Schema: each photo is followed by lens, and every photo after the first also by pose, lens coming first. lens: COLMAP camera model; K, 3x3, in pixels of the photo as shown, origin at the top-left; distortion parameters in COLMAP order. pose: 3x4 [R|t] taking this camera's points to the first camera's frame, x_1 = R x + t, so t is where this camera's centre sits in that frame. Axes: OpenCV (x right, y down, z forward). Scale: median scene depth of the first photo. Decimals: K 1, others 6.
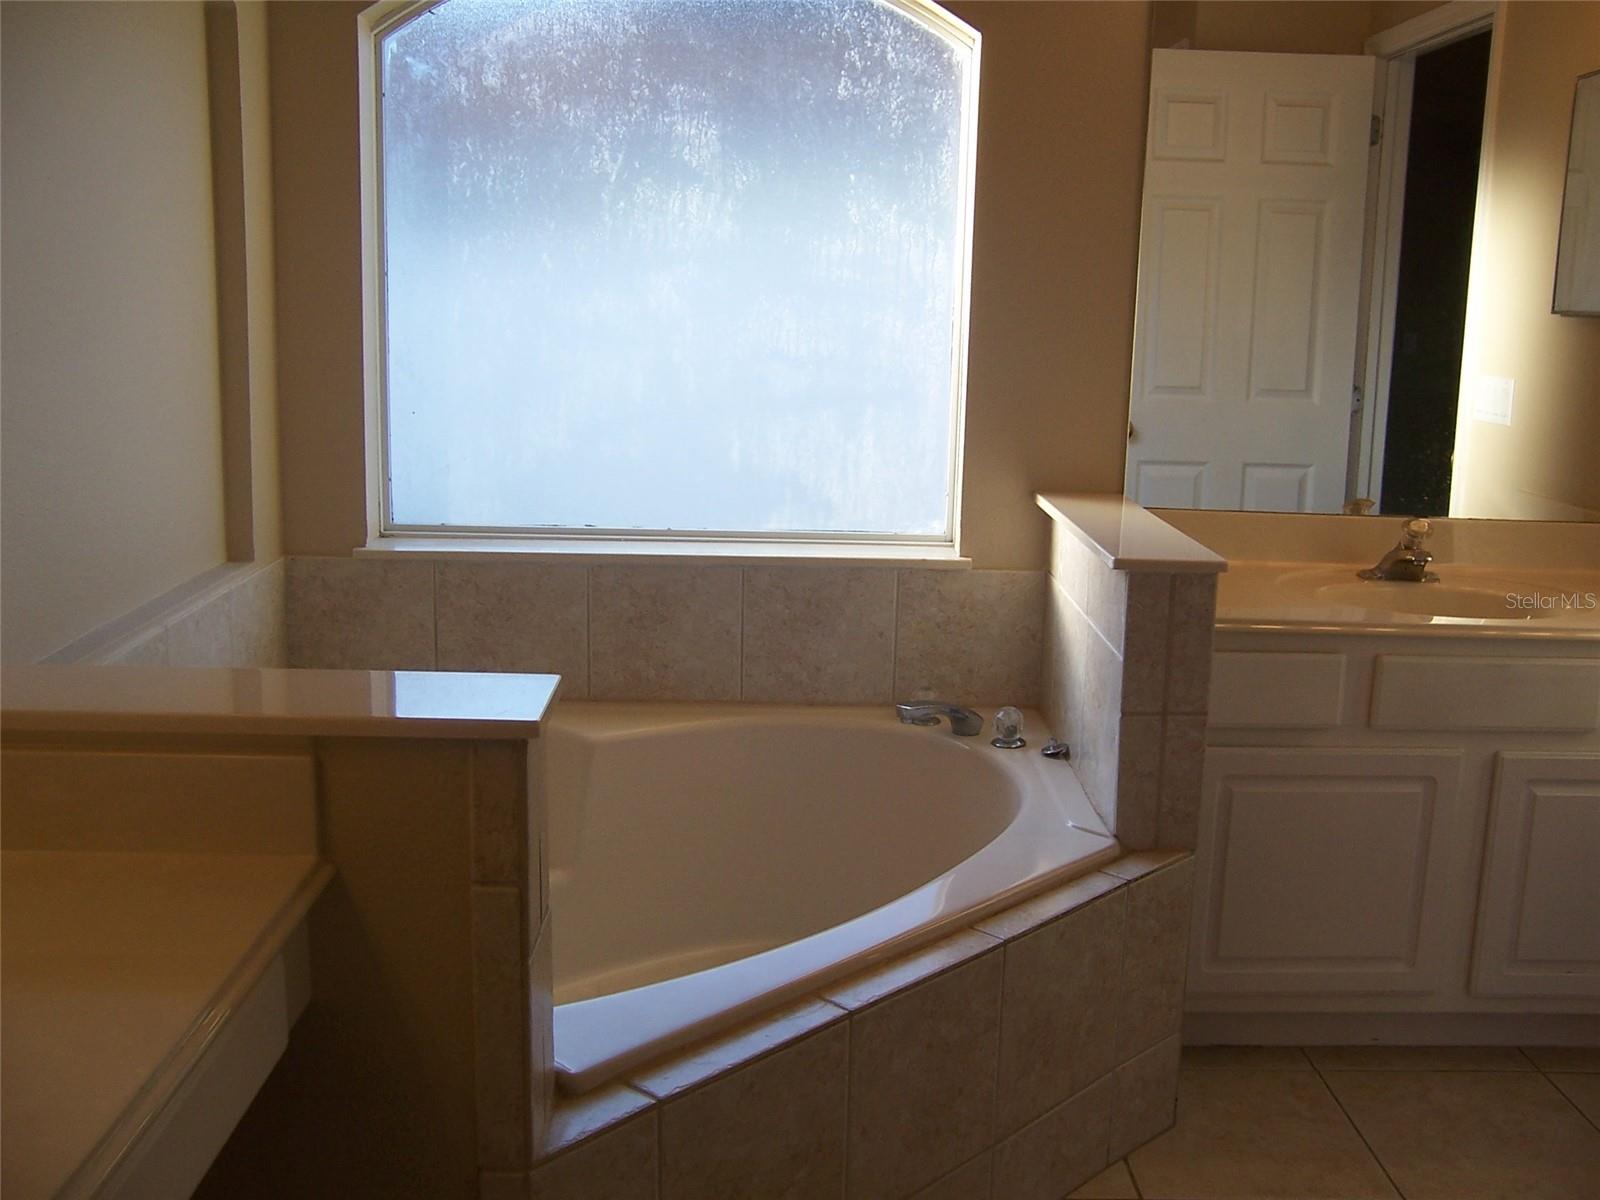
lens RADIAL K [[1555.8, 0, 800.0], [0, 1555.8, 600.0], [0, 0, 1]] dist [-0.145842, 0.207723]
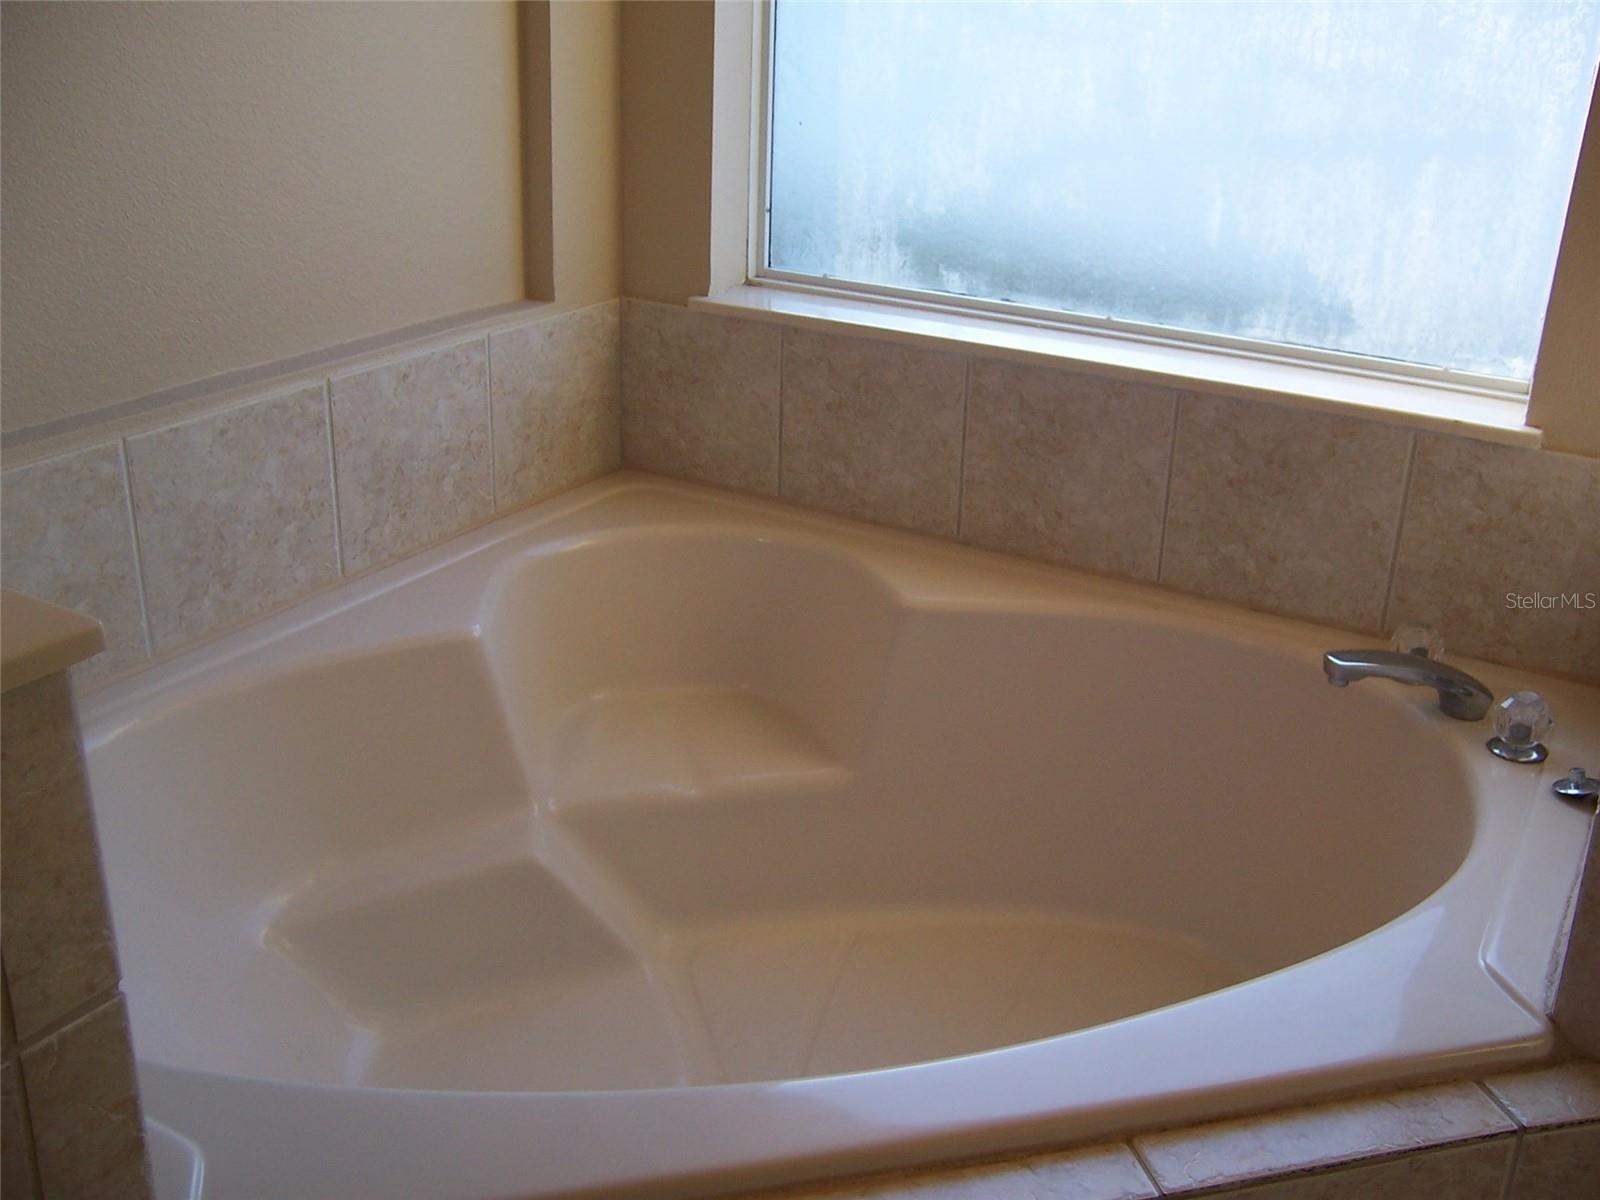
lens RADIAL K [[1555.8, 0, 800.0], [0, 1555.8, 600.0], [0, 0, 1]] dist [-0.145842, 0.207723]
pose [[0.853598, 0.201877, -0.480226, 0.159306], [-0.115861, 0.972340, 0.202809, -0.048868], [0.507885, -0.117478, 0.853377, 0.341405]]
